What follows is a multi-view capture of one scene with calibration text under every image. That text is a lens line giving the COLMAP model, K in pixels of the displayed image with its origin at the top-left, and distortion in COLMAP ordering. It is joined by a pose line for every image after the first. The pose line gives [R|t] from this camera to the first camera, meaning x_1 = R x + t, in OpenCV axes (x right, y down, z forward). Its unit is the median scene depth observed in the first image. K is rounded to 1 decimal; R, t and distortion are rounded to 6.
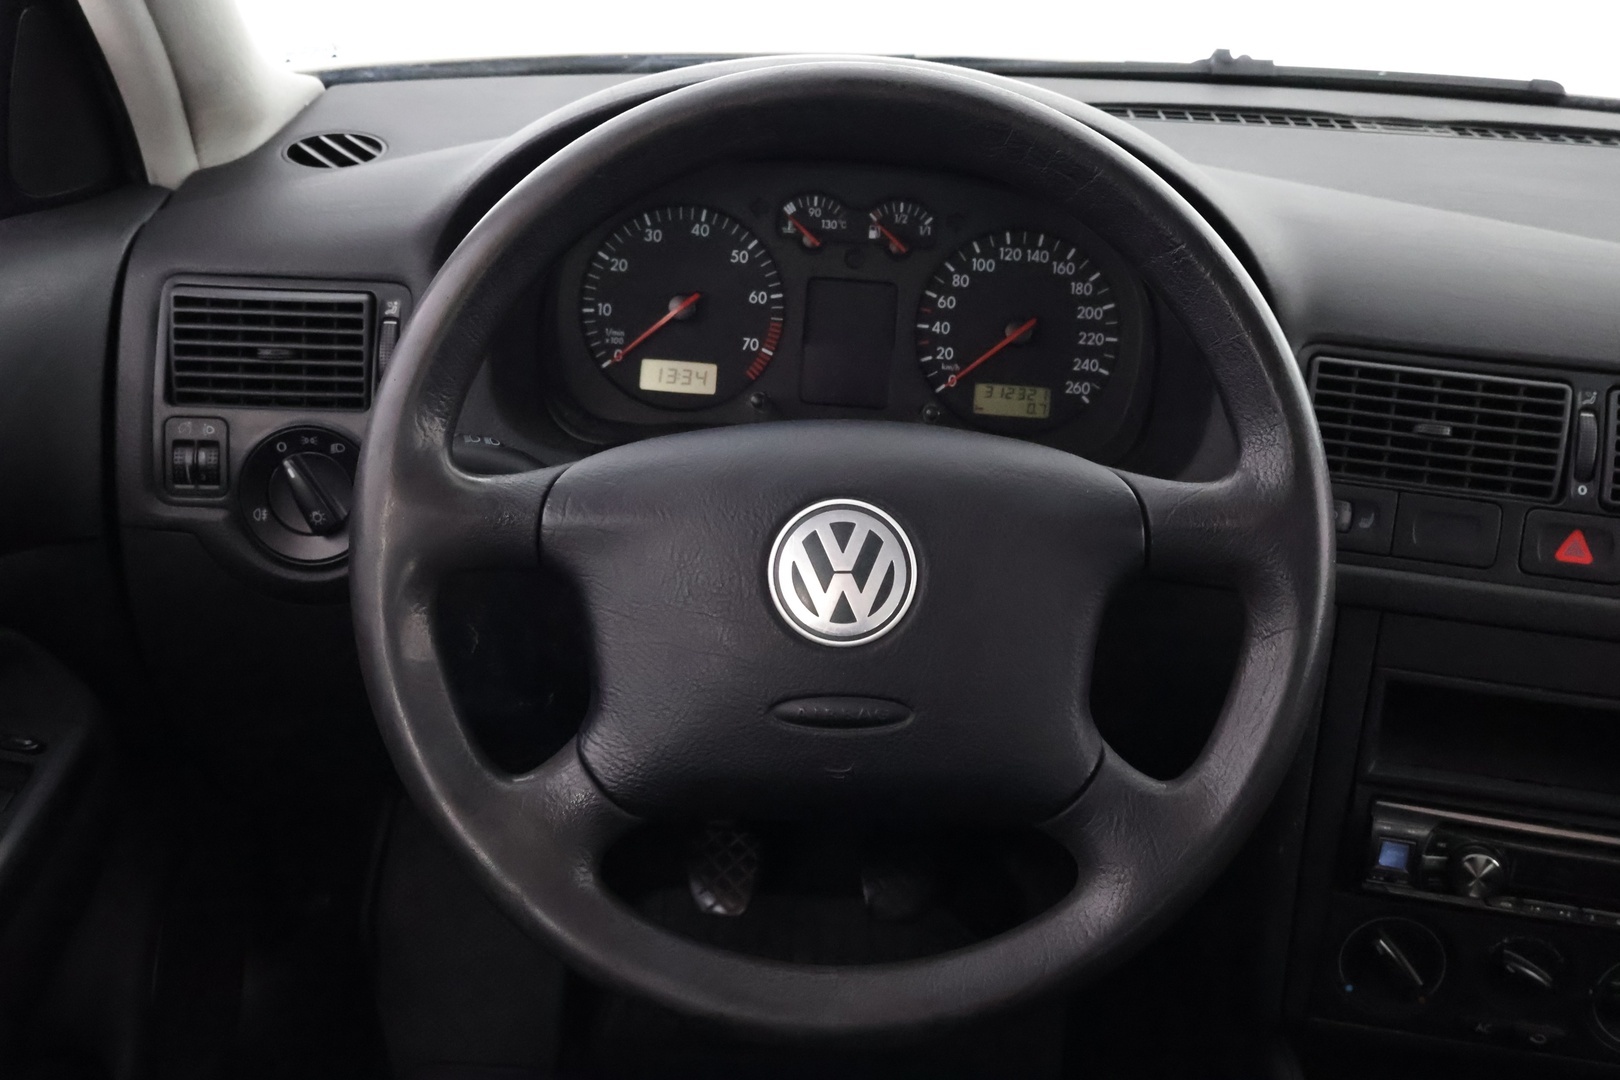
lens RADIAL K [[1789.5, 0, 810.2], [0, 1789.5, 549.3], [0, 0, 1]] dist [0.030198, 0.000000]
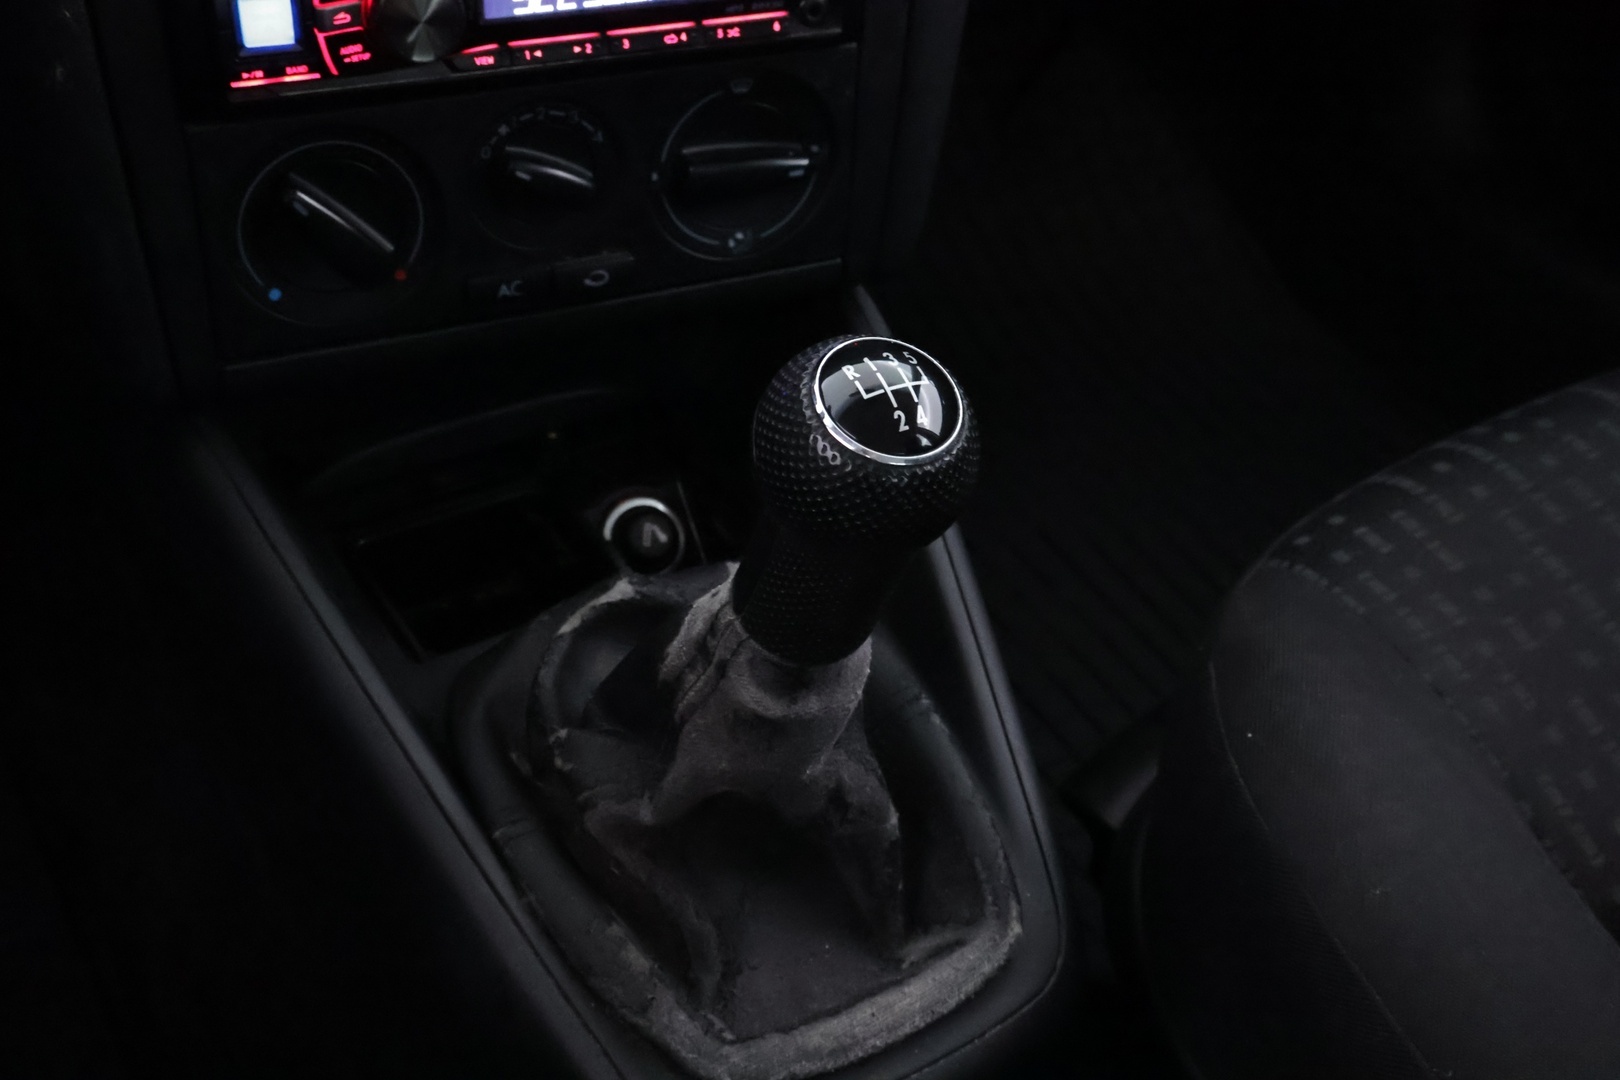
lens RADIAL K [[1834.1, 0, 756.2], [0, 1834.1, 553.9], [0, 0, 1]] dist [0.082491, 0.000000]
pose [[0.859017, -0.356440, 0.367477, 0.201179], [0.208130, 0.898957, 0.385432, 0.135305], [-0.467729, -0.254610, 0.846406, 0.454345]]
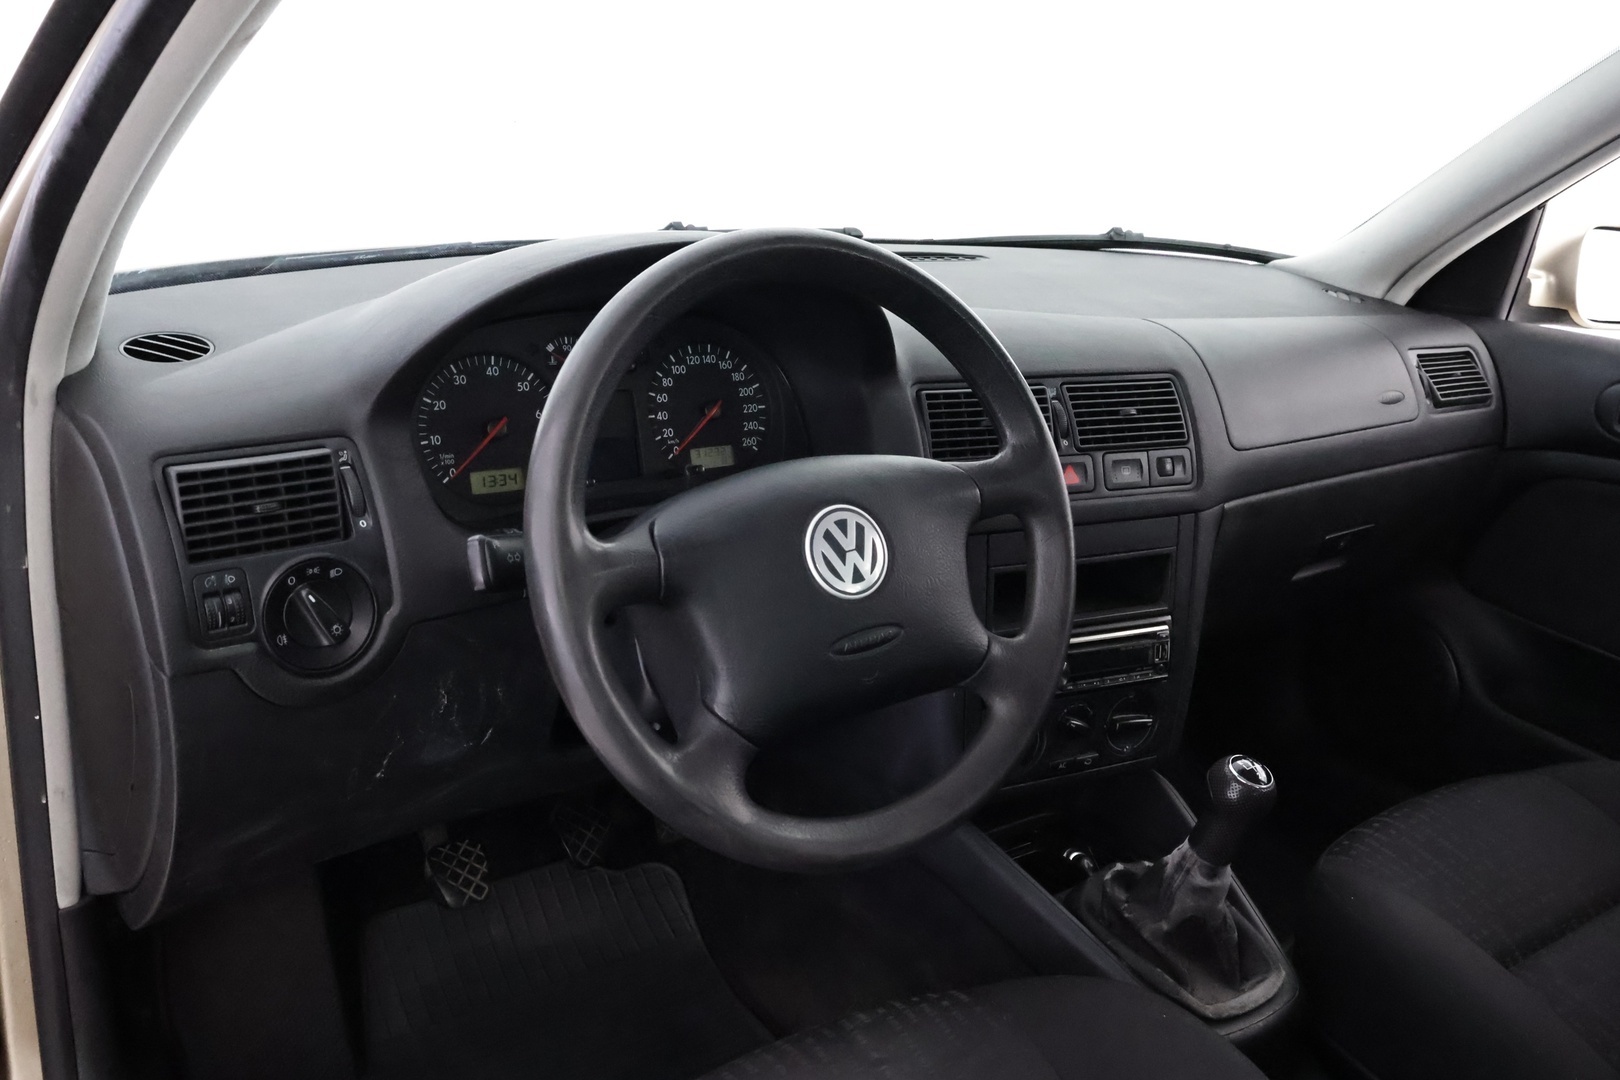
lens RADIAL K [[1350.7, 0, 824.4], [0, 1350.7, 546.2], [0, 0, 1]] dist [0.014152, 0.001435]
pose [[0.807922, -0.202090, 0.553554, -0.503590], [0.228381, 0.973323, 0.022011, -0.017072], [-0.543235, 0.108638, 0.832523, 0.034713]]
